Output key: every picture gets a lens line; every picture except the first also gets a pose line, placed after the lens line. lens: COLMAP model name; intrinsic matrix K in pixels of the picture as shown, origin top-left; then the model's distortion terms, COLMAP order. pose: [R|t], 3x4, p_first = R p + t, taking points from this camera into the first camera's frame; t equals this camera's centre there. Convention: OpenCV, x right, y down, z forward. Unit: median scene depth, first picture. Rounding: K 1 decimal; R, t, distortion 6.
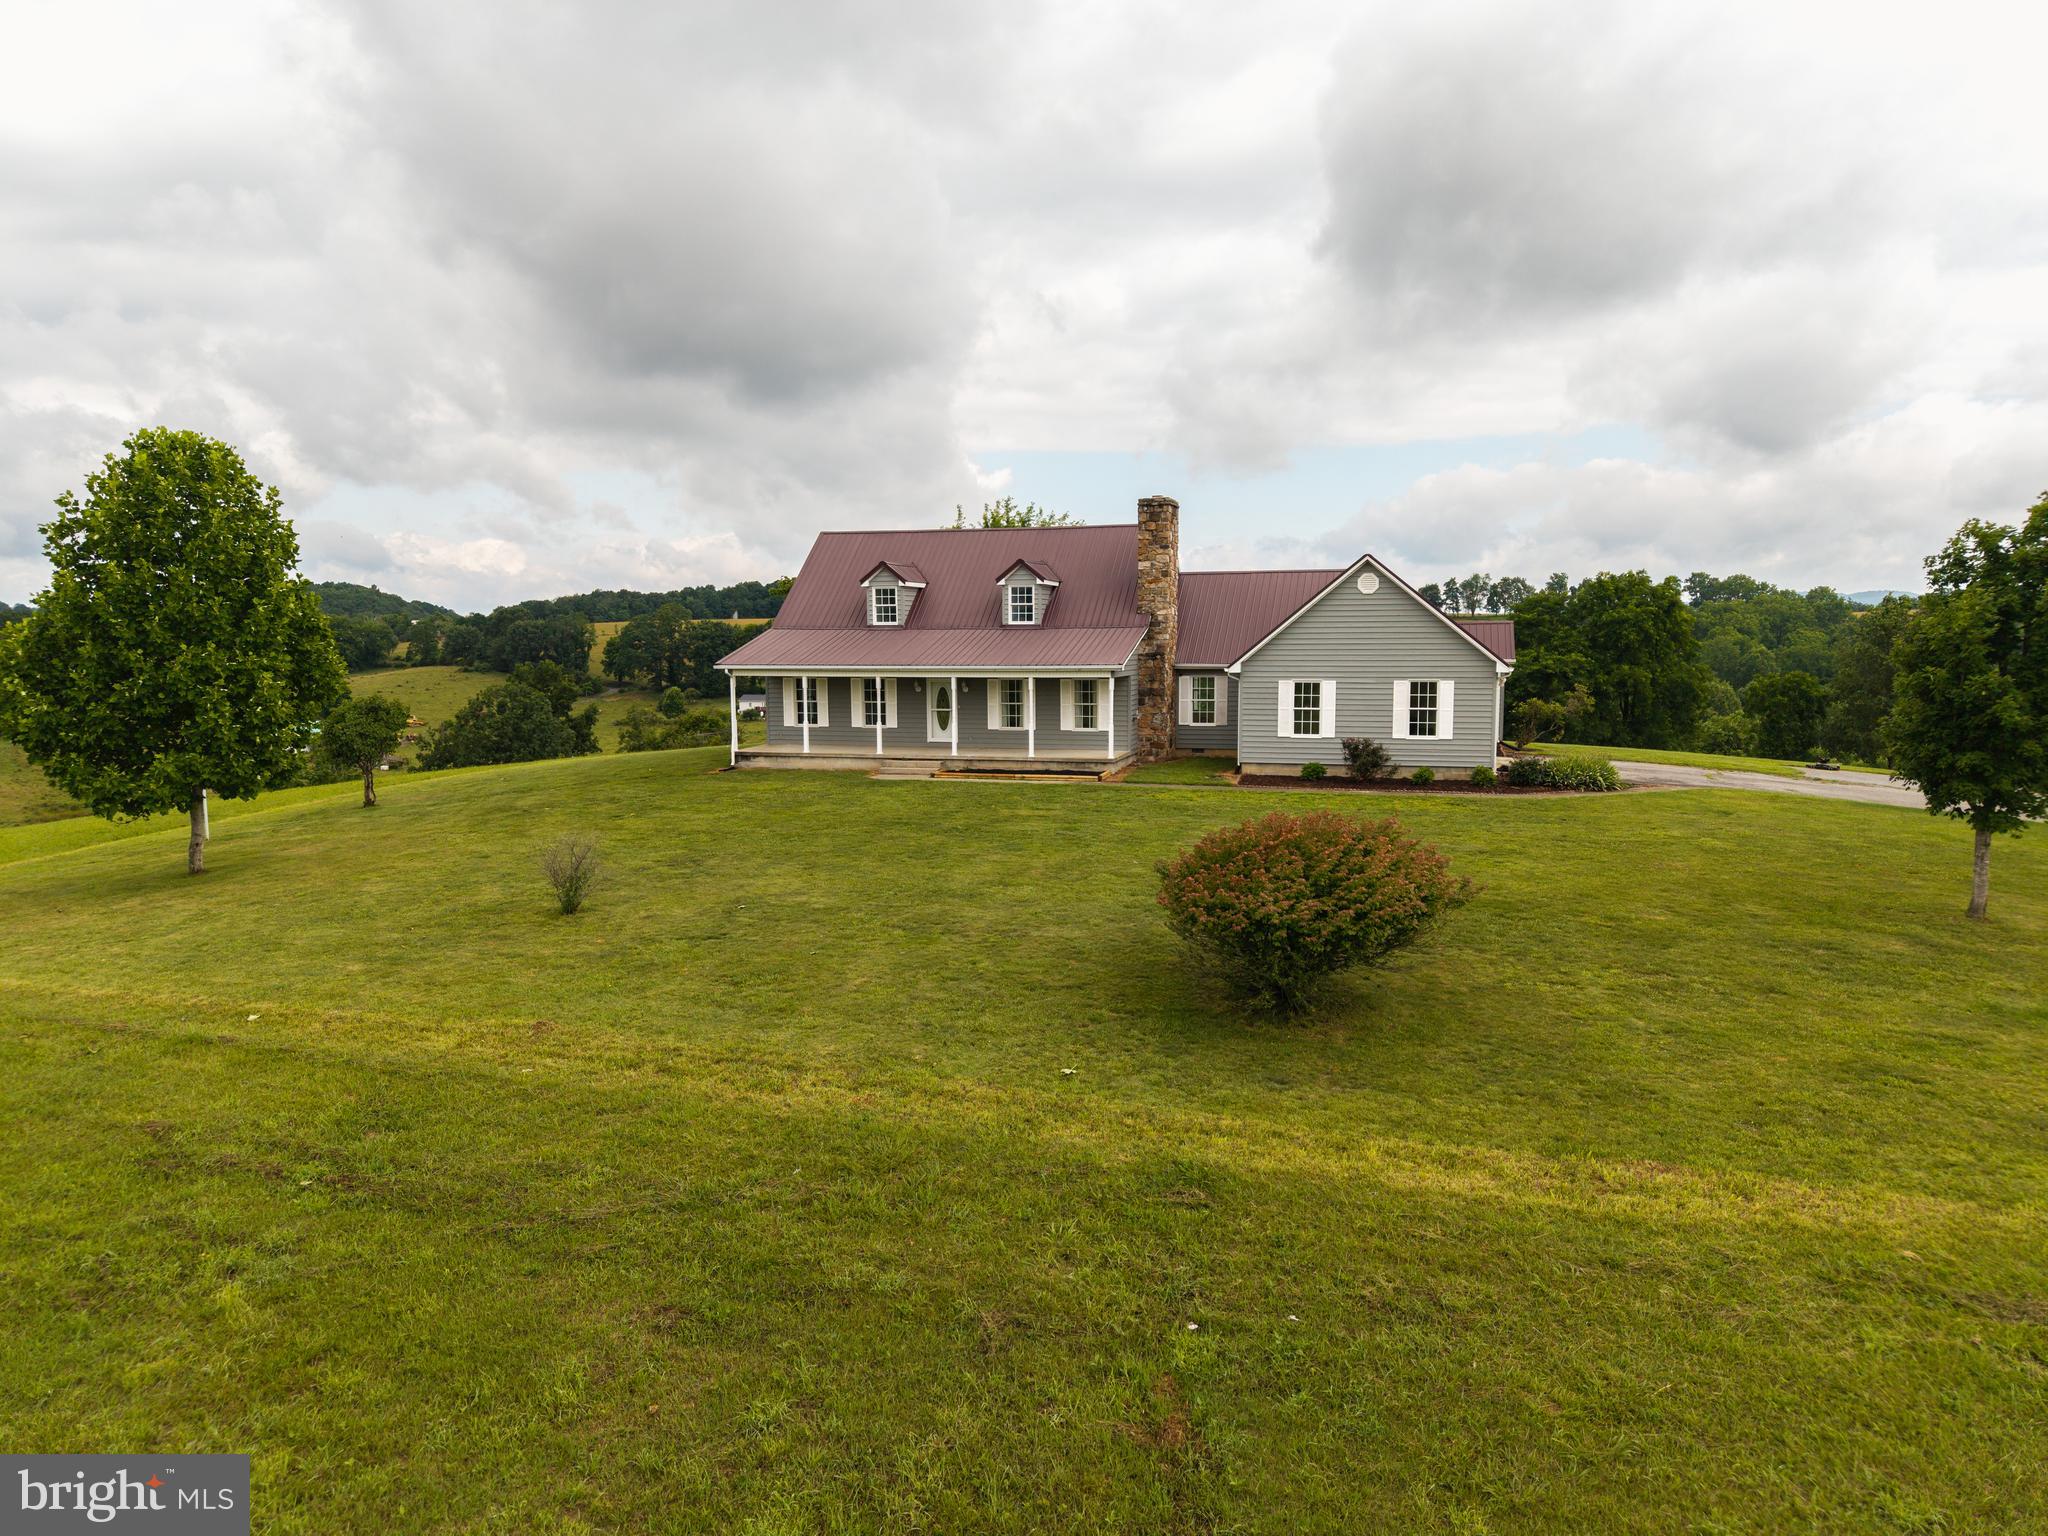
lens RADIAL K [[1380.7, 0, 1024.0], [0, 1380.7, 768.0], [0, 0, 1]] dist [0.042230, -0.053775]
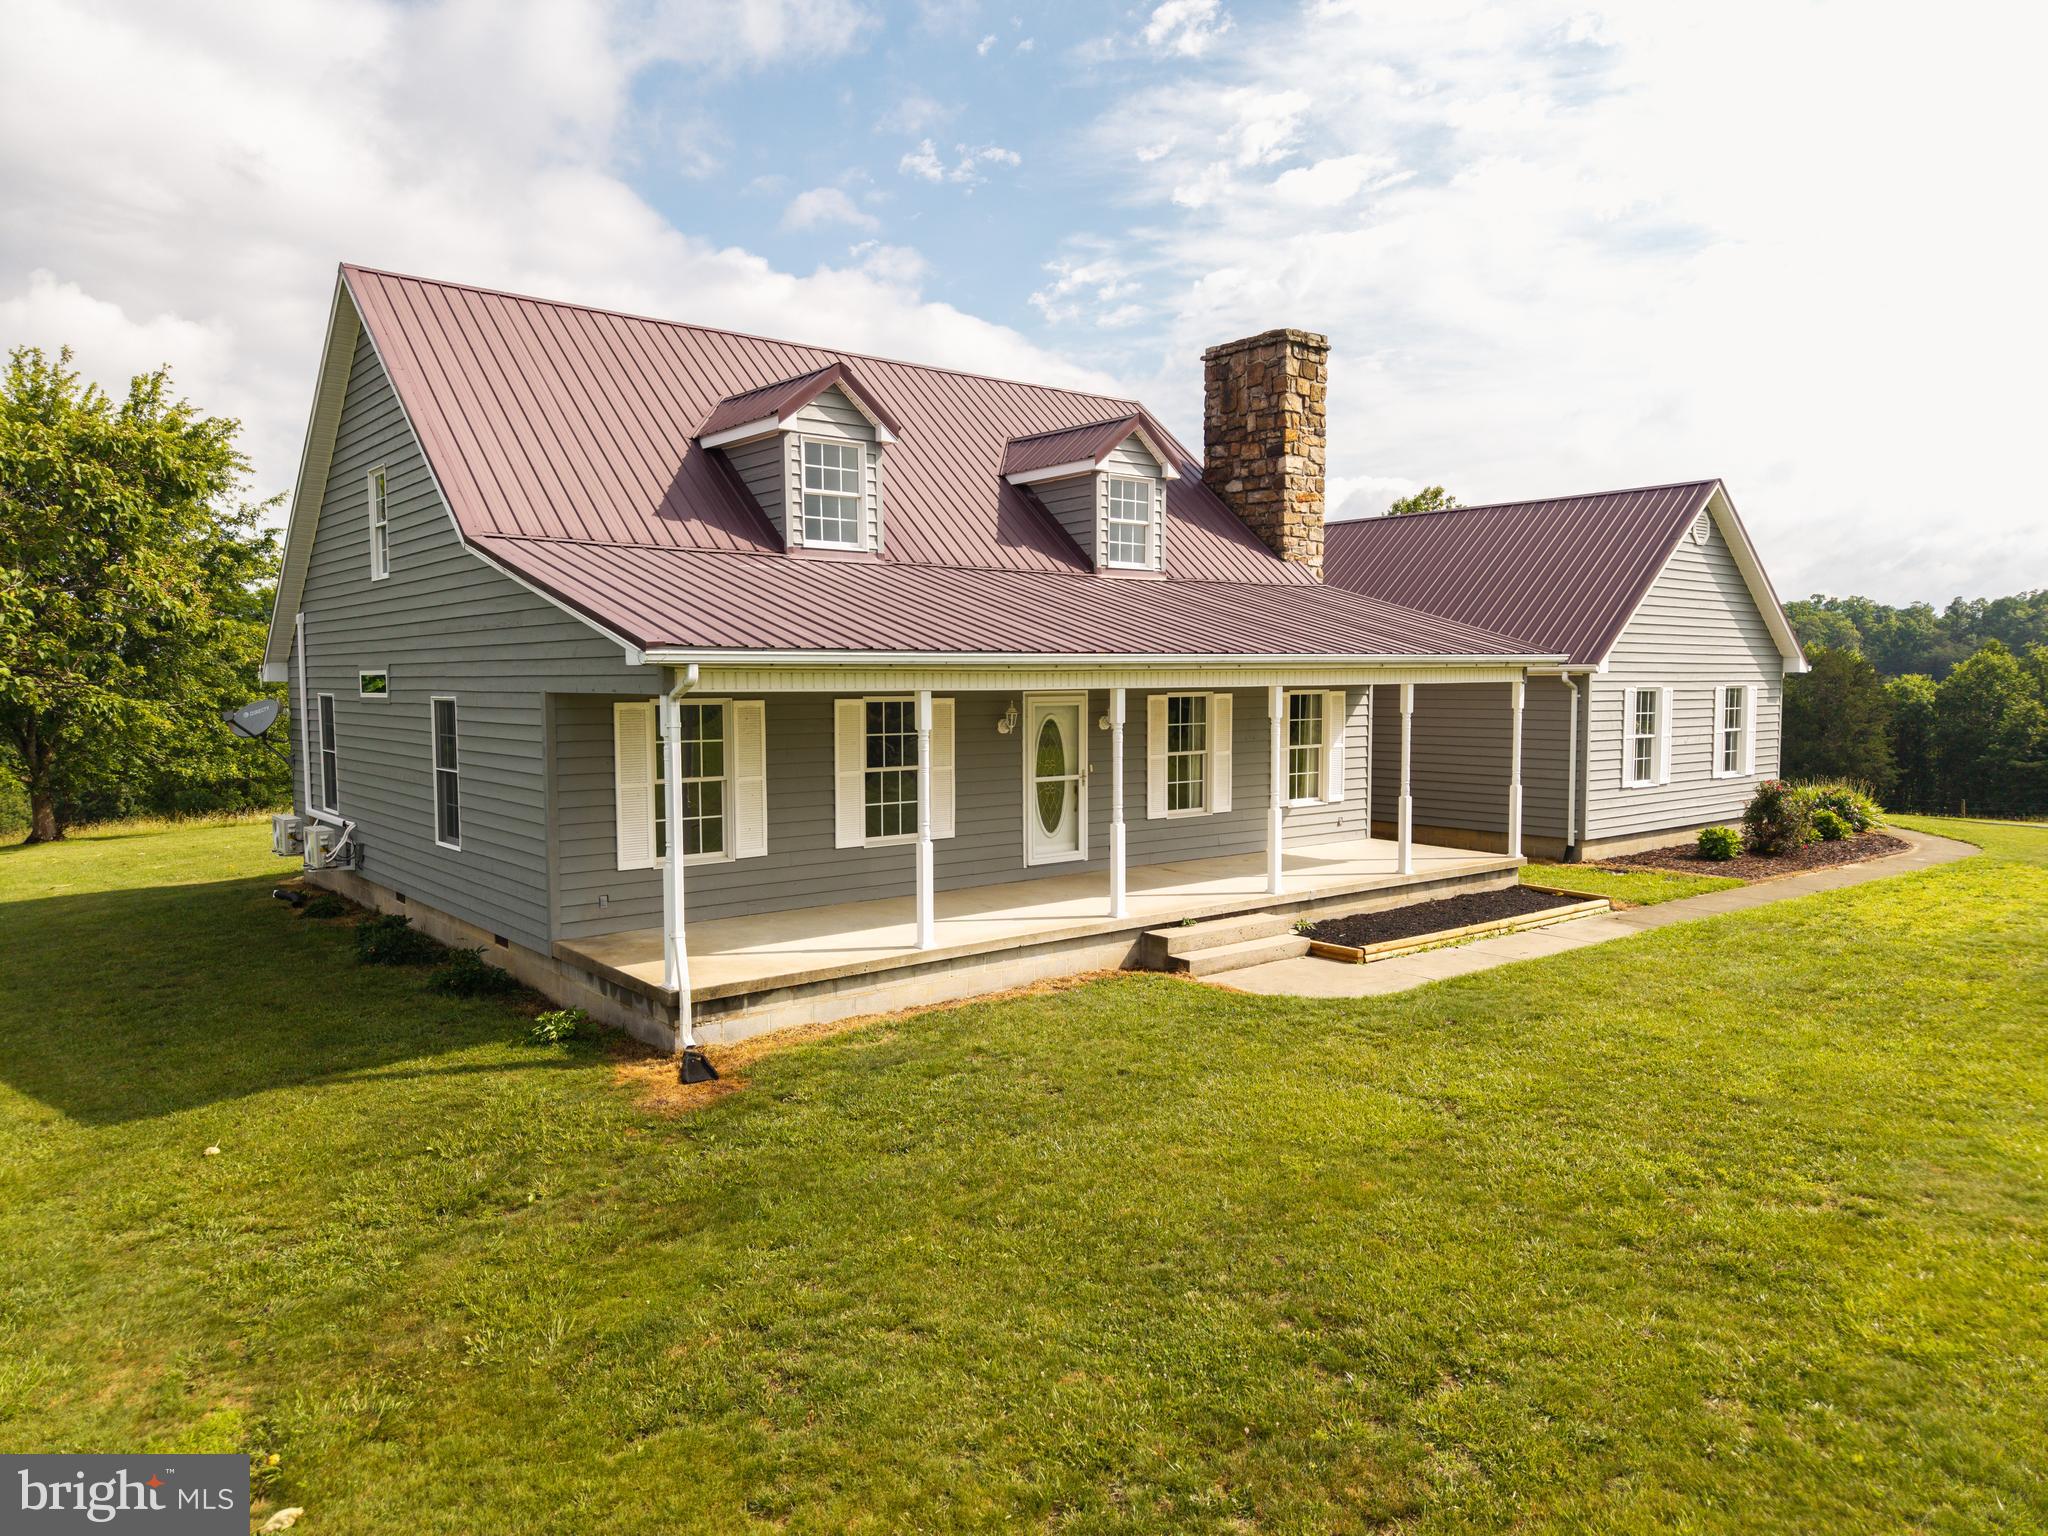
lens RADIAL K [[1377.0, 0, 1025.4], [0, 1377.0, 774.4], [0, 0, 1]] dist [0.050196, -0.059565]
pose [[0.567842, -0.054562, 0.821327, -0.380946], [0.079043, 0.996804, 0.011570, -0.049064], [-0.819334, 0.058350, 0.570340, 0.800476]]
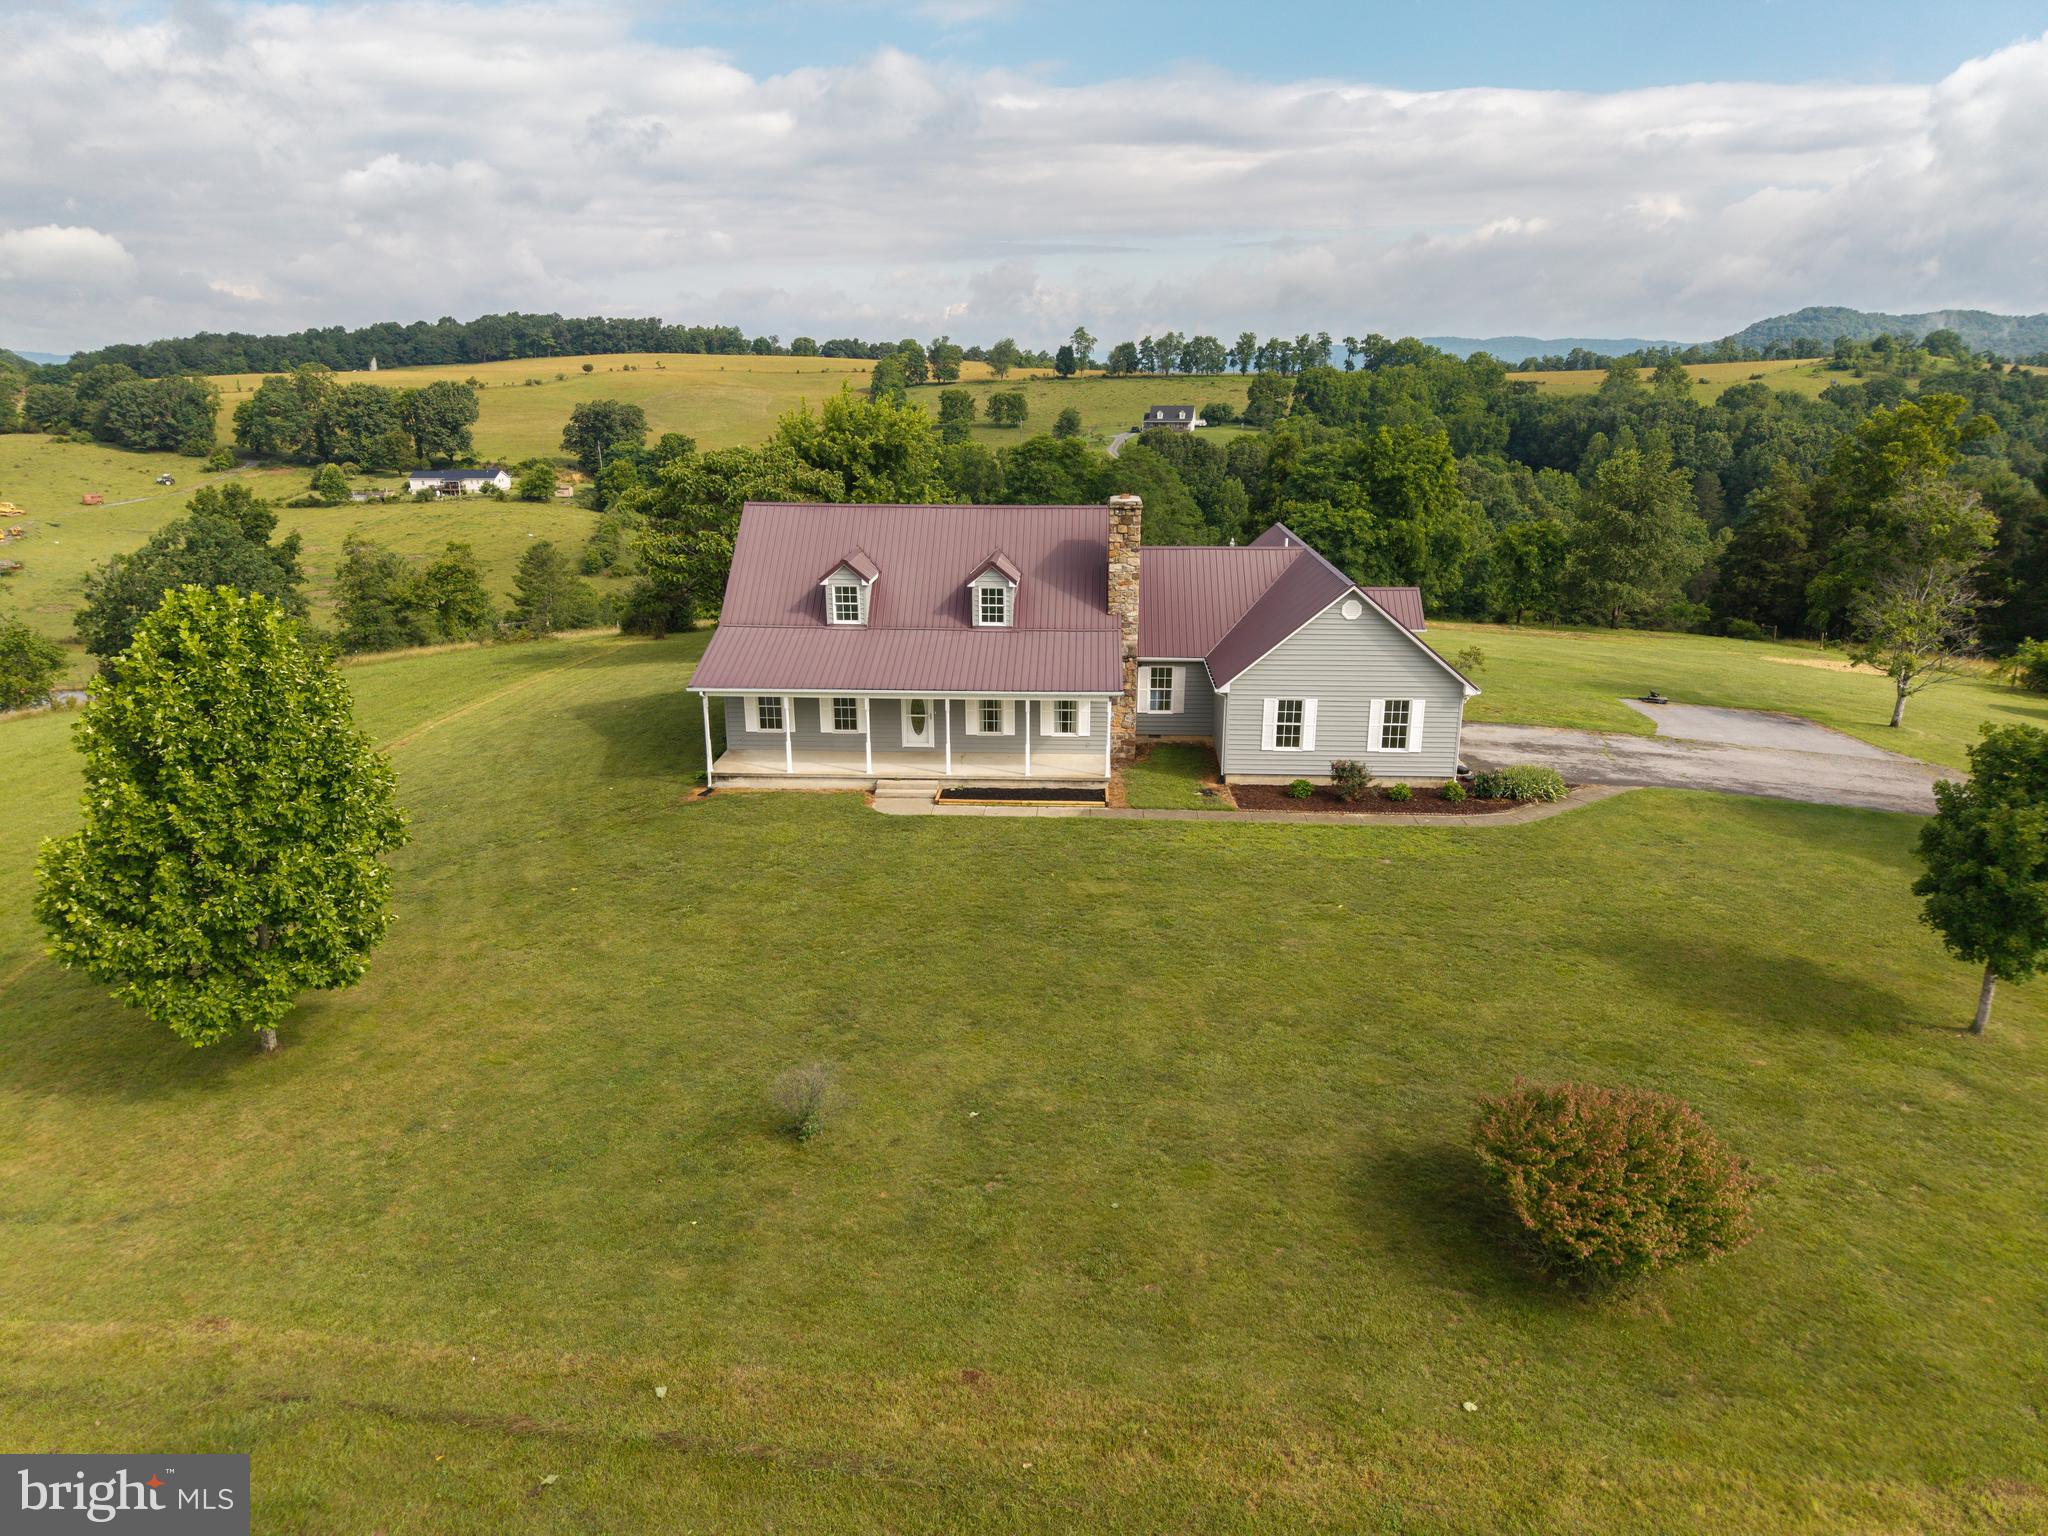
lens RADIAL K [[1377.0, 0, 1025.4], [0, 1377.0, 774.4], [0, 0, 1]] dist [0.050196, -0.059565]
pose [[0.974296, -0.058406, 0.217570, -0.204941], [0.017306, 0.982356, 0.186216, -0.186733], [-0.224608, -0.177664, 0.958116, 0.020924]]
